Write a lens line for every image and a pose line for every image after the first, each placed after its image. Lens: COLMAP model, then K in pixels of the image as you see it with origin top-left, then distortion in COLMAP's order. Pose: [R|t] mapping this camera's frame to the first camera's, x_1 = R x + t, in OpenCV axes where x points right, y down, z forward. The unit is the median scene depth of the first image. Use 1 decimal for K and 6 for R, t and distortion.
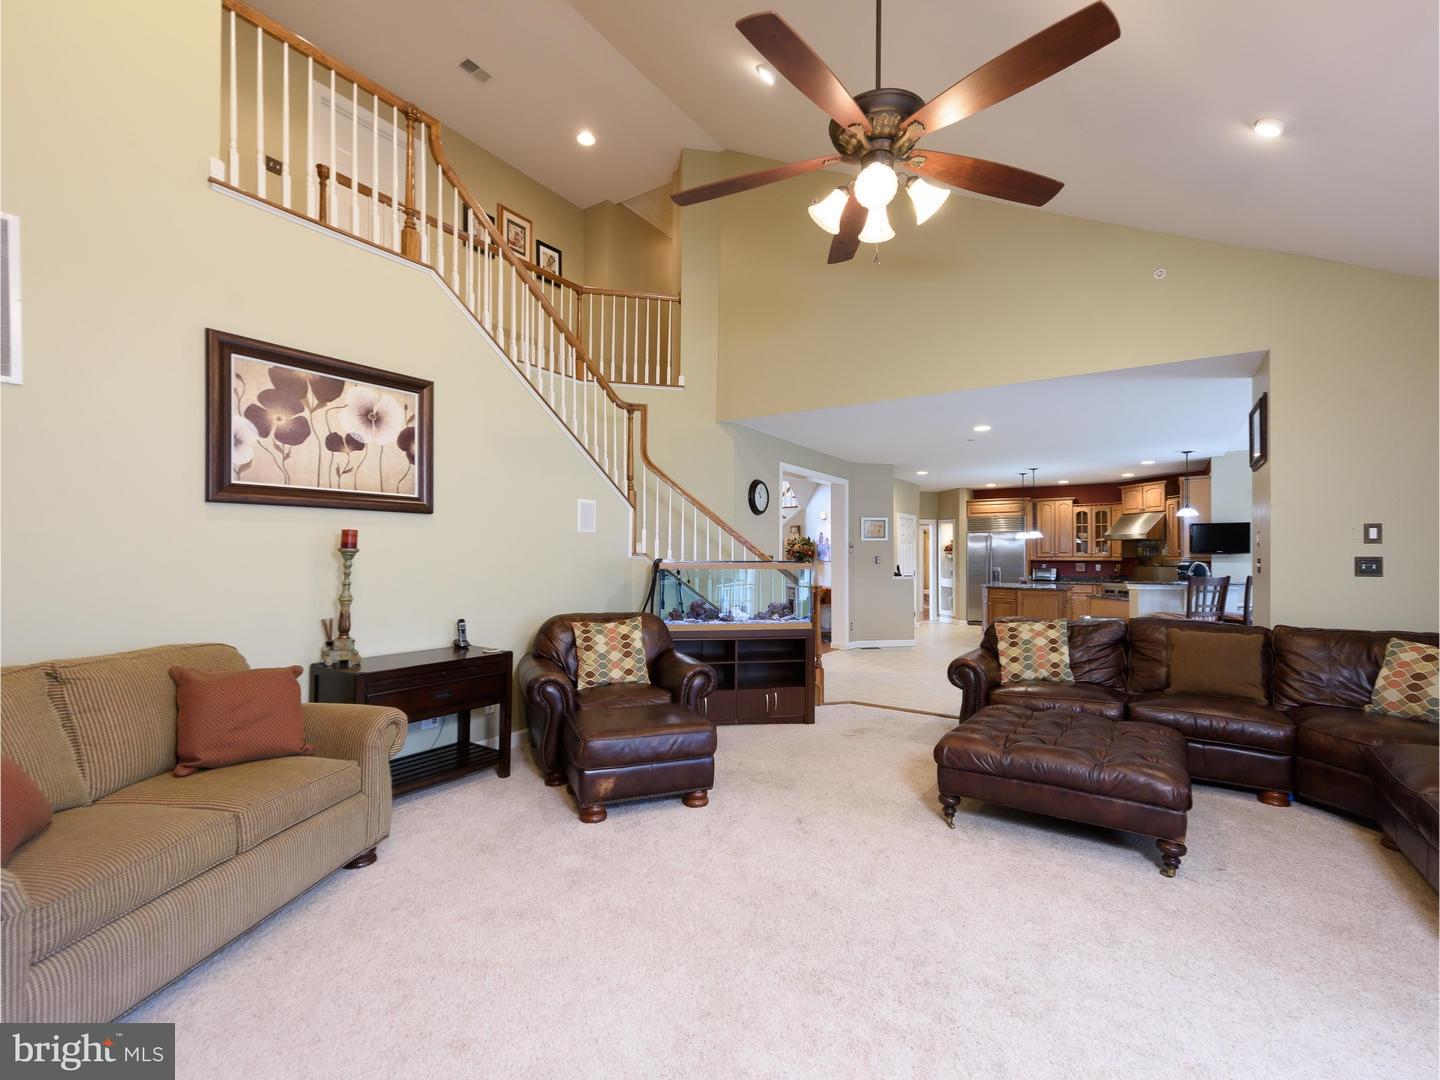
lens RADIAL K [[654.8, 0, 720.9], [0, 654.8, 552.1], [0, 0, 1]] dist [0.016026, 0.000139]
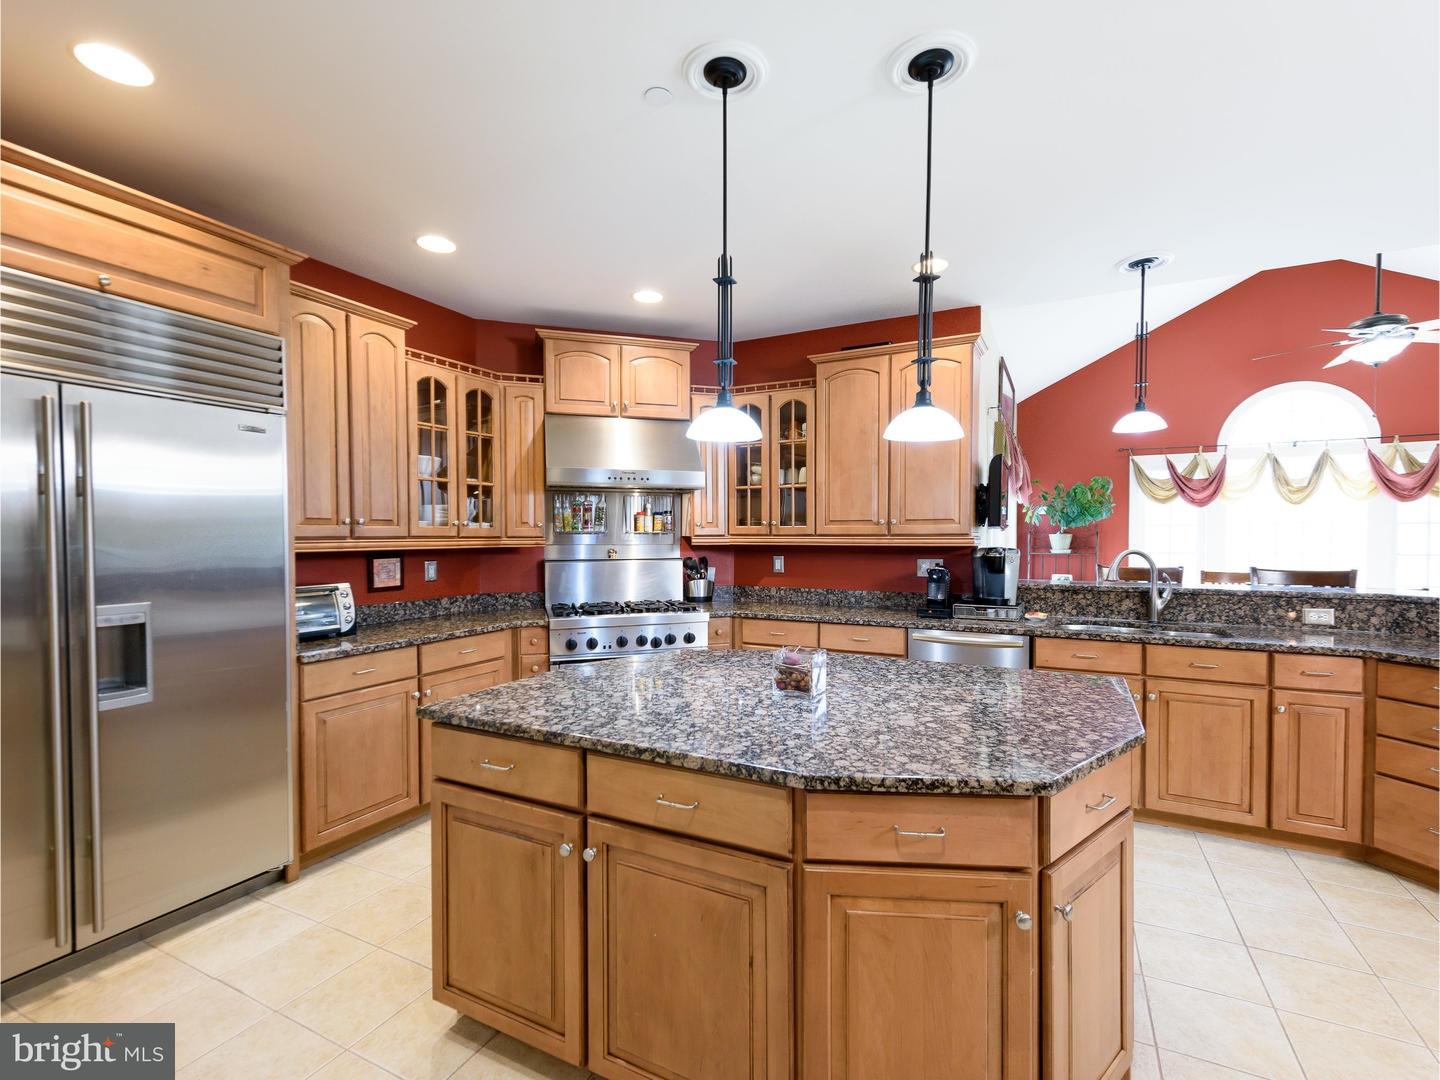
lens RADIAL K [[654.8, 0, 720.9], [0, 654.8, 552.1], [0, 0, 1]] dist [0.016026, 0.000139]
pose [[-0.101901, -0.025423, 0.994470, 0.251257], [-0.004467, 0.999675, 0.025099, 0.005958], [-0.994785, -0.001885, -0.101981, 0.914596]]
